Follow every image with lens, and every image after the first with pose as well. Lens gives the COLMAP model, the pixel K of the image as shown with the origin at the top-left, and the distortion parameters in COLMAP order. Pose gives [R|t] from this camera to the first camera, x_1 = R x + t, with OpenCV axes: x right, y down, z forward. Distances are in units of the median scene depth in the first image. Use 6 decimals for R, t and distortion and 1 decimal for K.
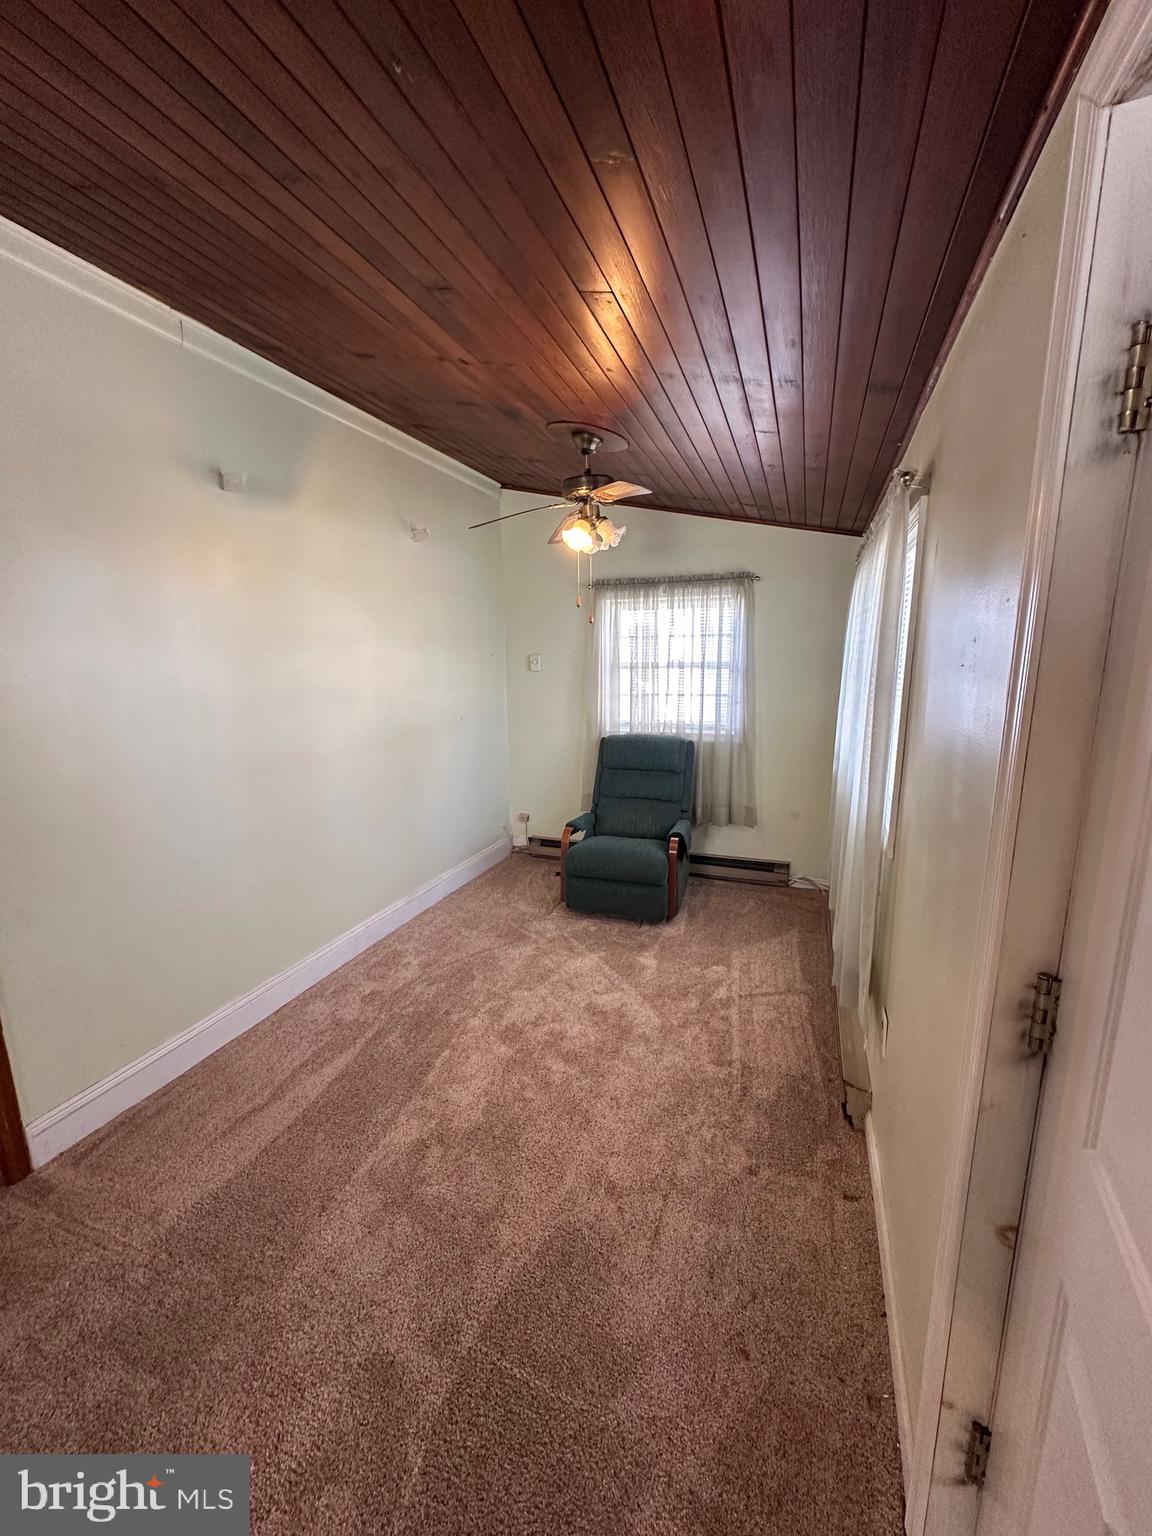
lens RADIAL K [[605.2, 0, 576.0], [0, 605.2, 768.0], [0, 0, 1]] dist [0.000280, -0.000006]
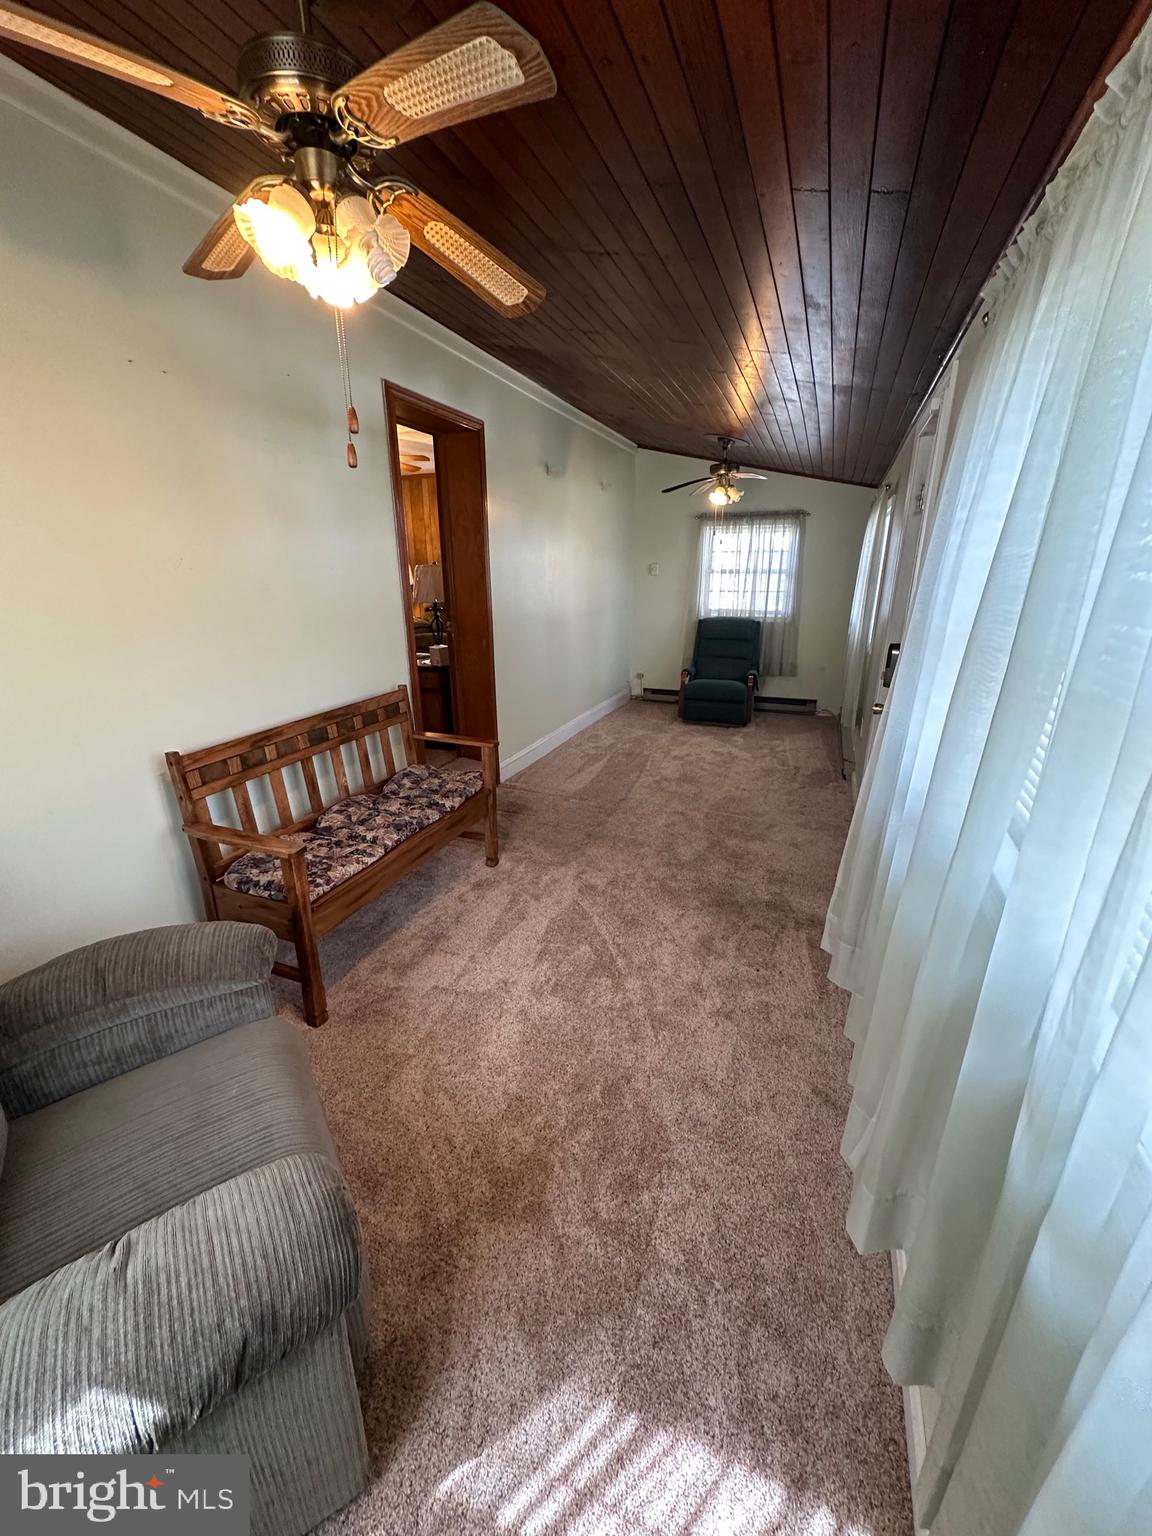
lens RADIAL K [[612.7, 0, 576.0], [0, 612.7, 768.0], [0, 0, 1]] dist [-0.000484, -0.000067]
pose [[0.999835, 0.013536, -0.012139, -0.303675], [-0.011825, 0.991265, 0.131357, 0.151769], [0.013811, -0.131192, 0.991261, -0.741569]]
